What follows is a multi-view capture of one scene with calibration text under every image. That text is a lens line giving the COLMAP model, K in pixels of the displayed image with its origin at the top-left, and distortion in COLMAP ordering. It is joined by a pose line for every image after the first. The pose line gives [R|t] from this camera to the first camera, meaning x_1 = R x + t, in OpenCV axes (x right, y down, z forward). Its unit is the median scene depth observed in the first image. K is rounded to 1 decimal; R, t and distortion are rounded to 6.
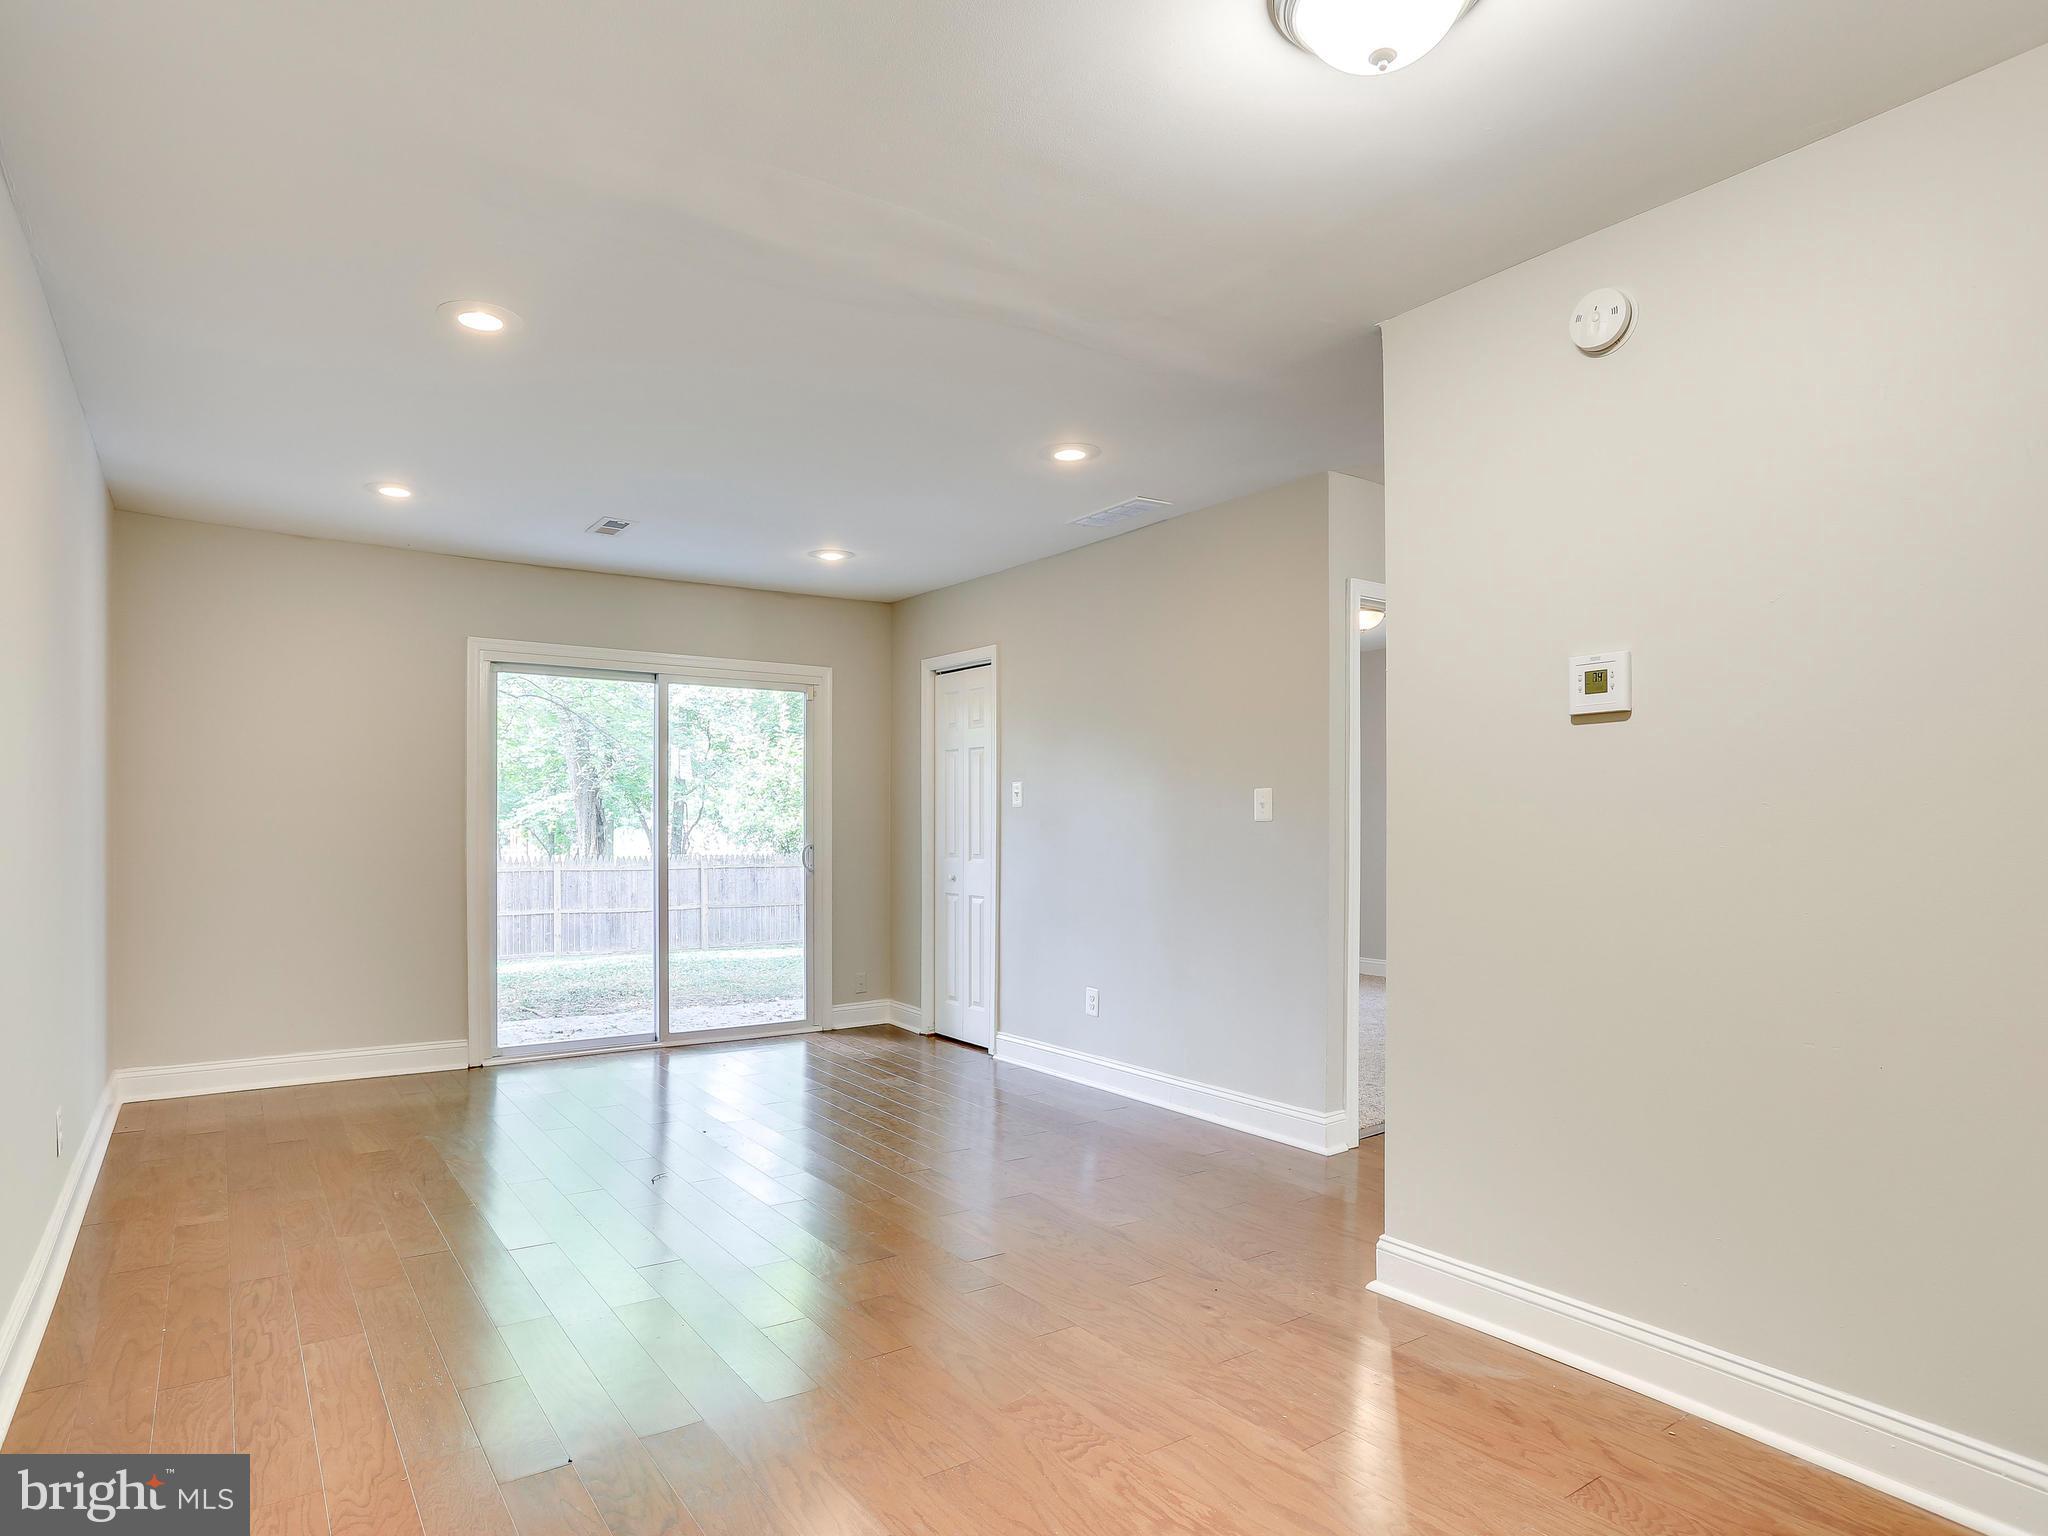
lens RADIAL K [[1162.8, 0, 1001.8], [0, 1162.8, 821.4], [0, 0, 1]] dist [-0.000148, -0.000931]
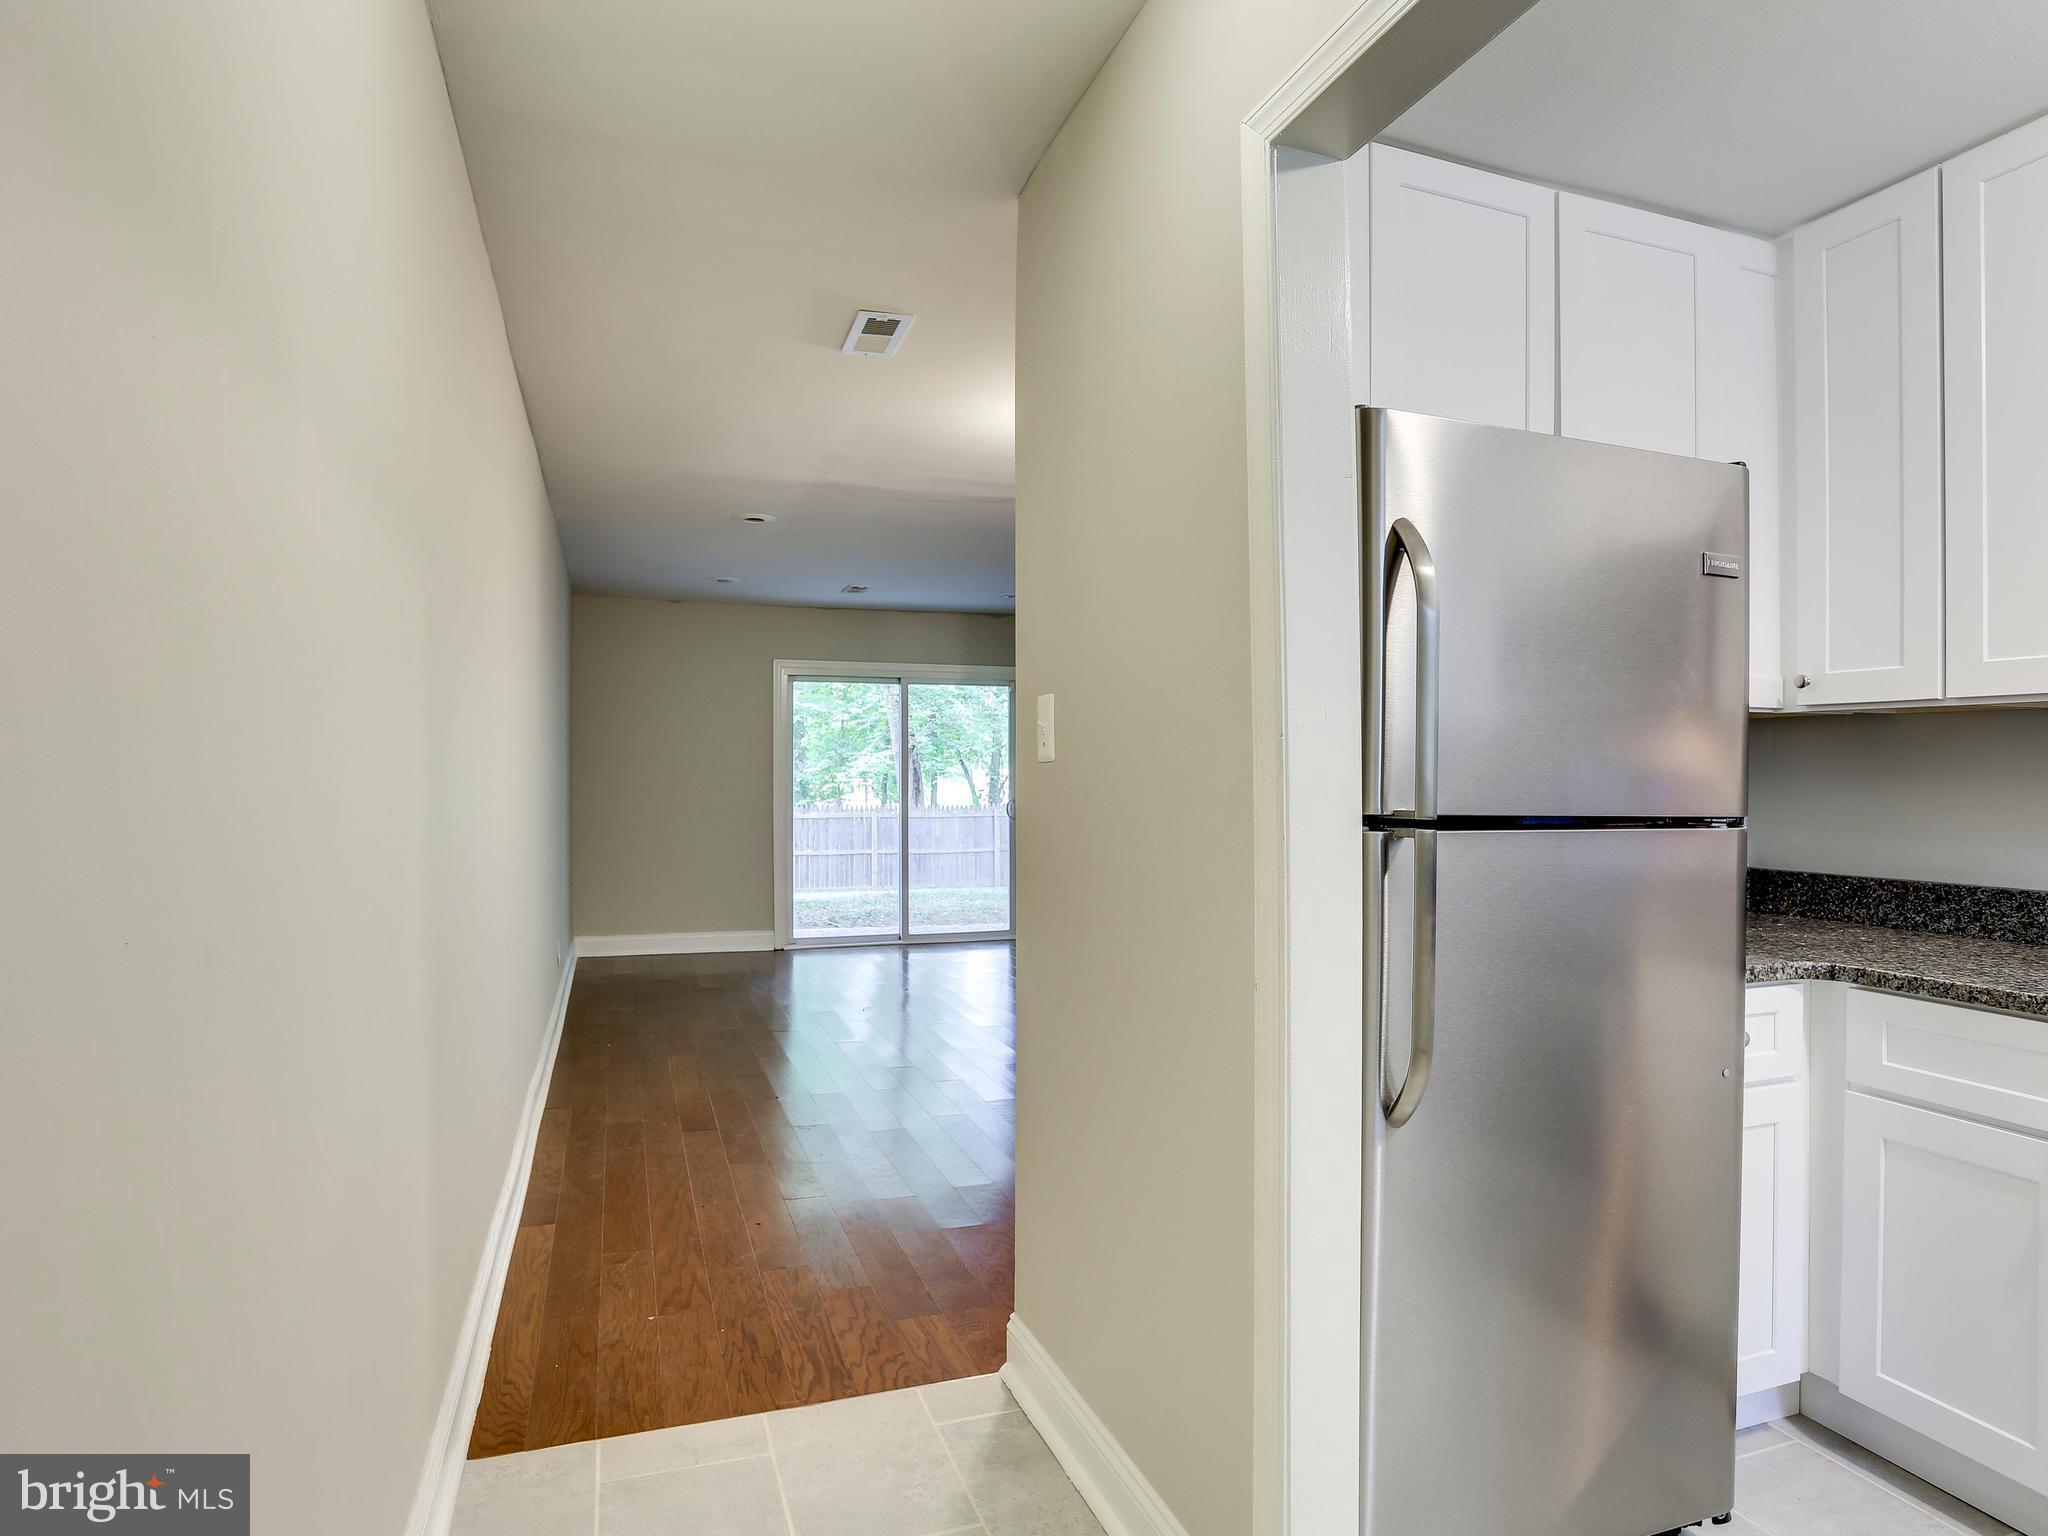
lens RADIAL K [[1136.4, 0, 1024.0], [0, 1136.4, 768.0], [0, 0, 1]] dist [-0.057537, 0.032823]
pose [[0.968367, -0.005604, -0.249469, 0.303076], [0.005119, 0.999984, -0.002589, -0.022890], [0.249479, 0.001230, 0.968379, -0.461775]]
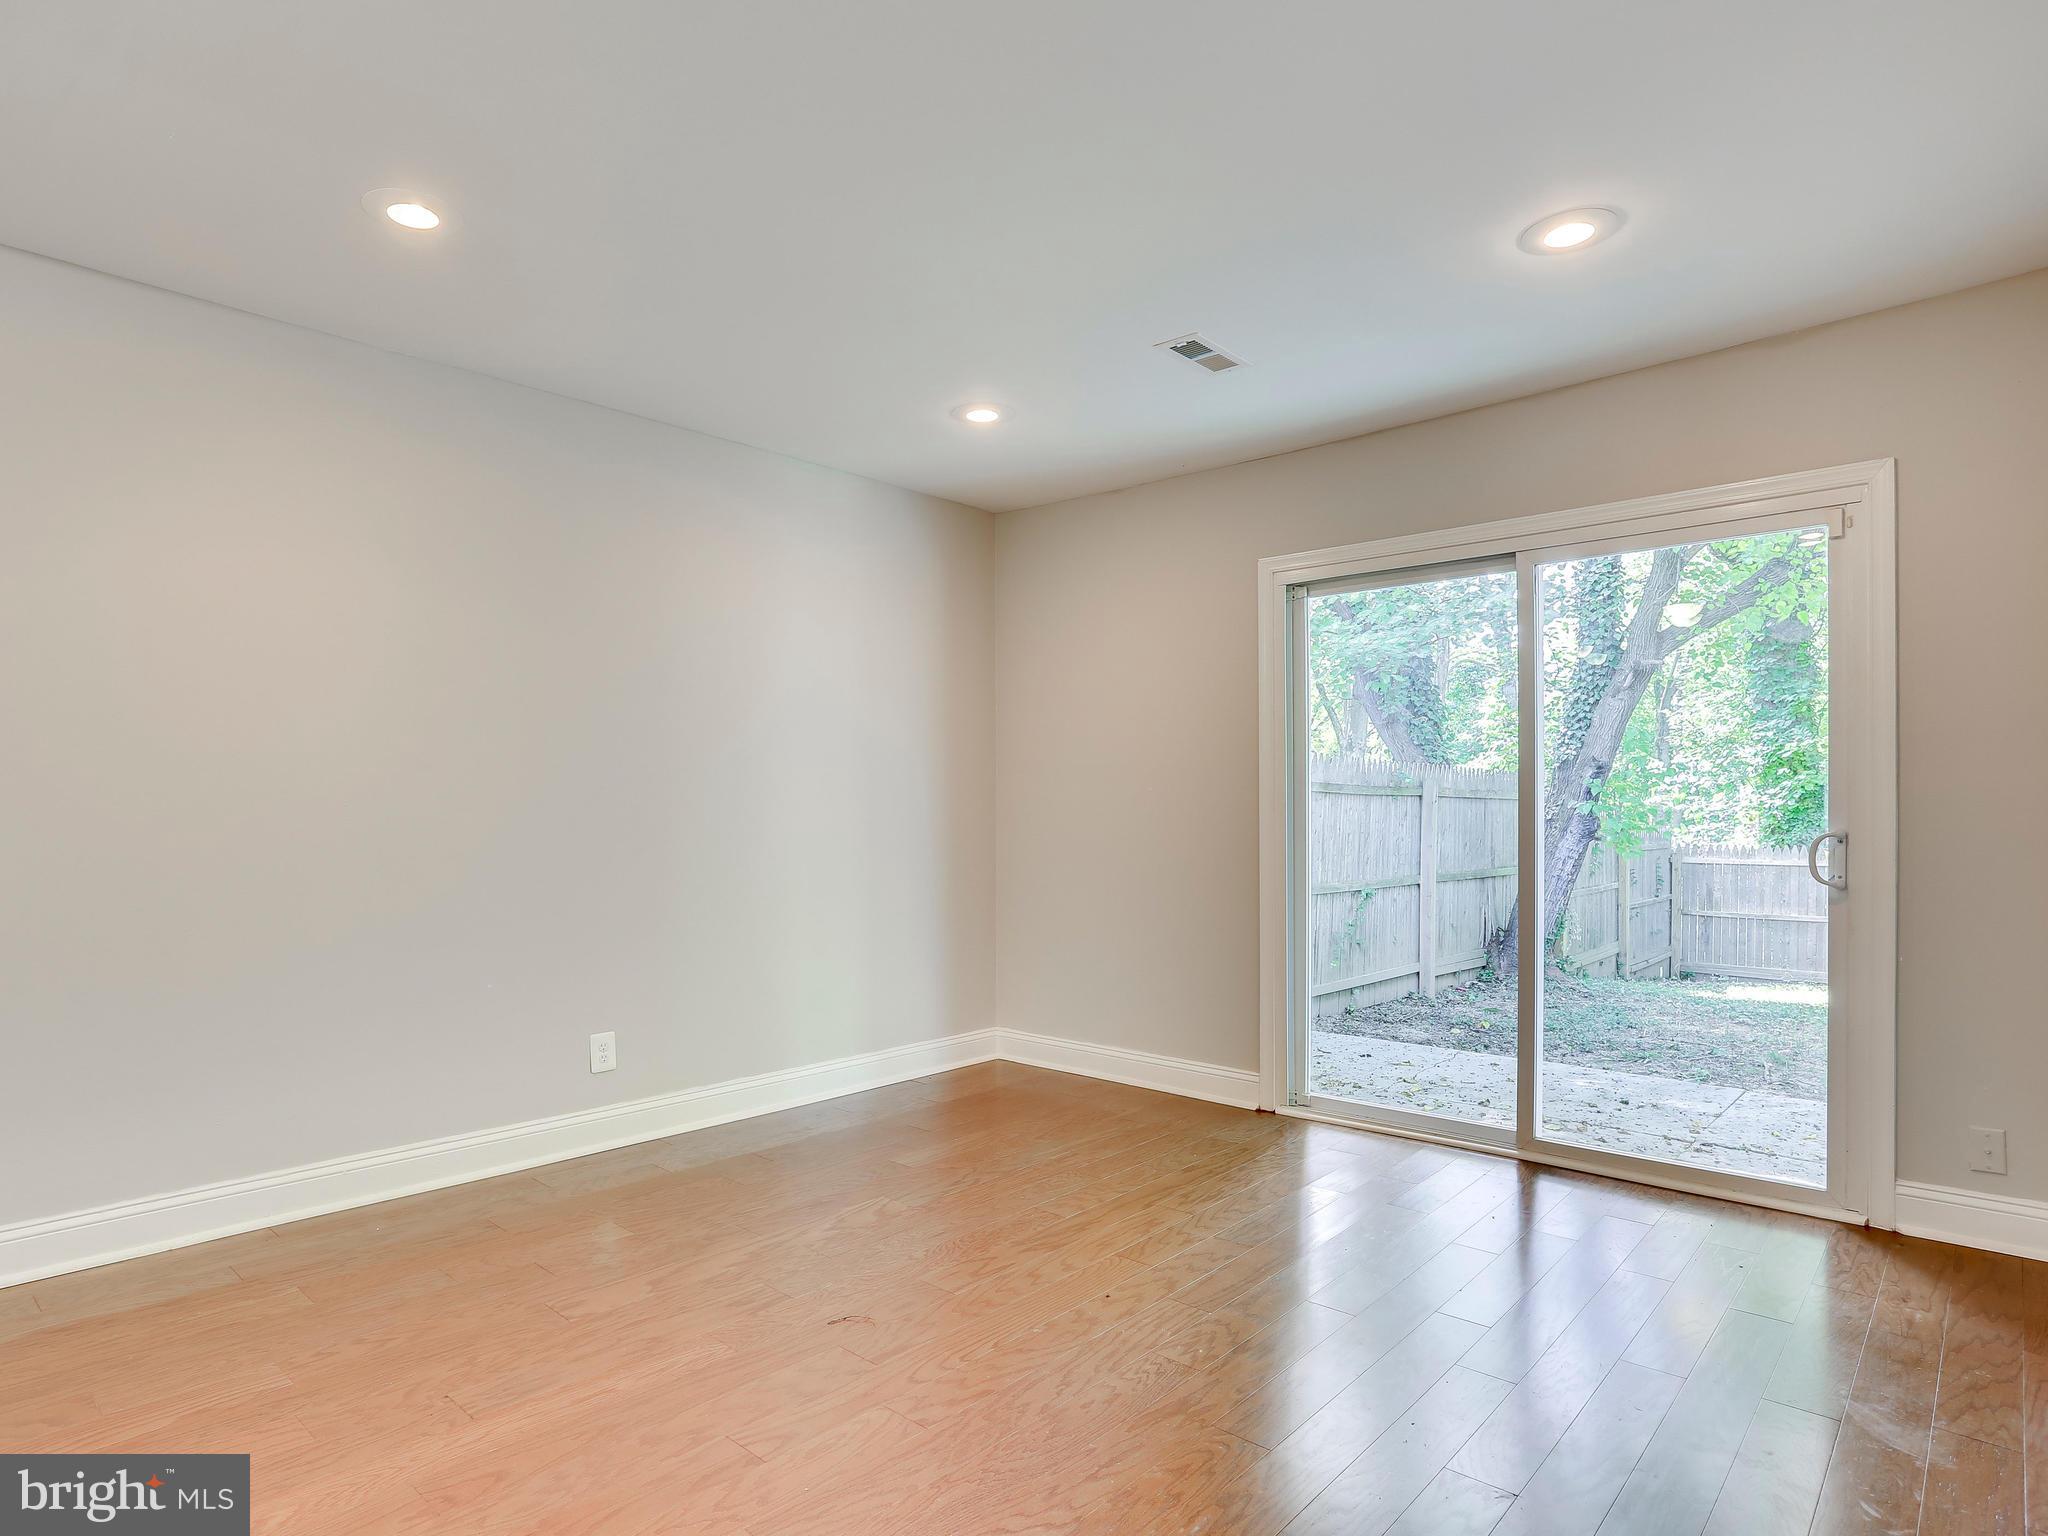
lens RADIAL K [[1127.8, 0, 1019.6], [0, 1127.8, 818.8], [0, 0, 1]] dist [-0.007727, 0.001728]
pose [[0.235237, -0.005384, -0.971923, 0.358486], [0.002407, 0.999985, -0.004957, 0.025449], [0.971935, -0.001173, 0.235247, 0.940903]]
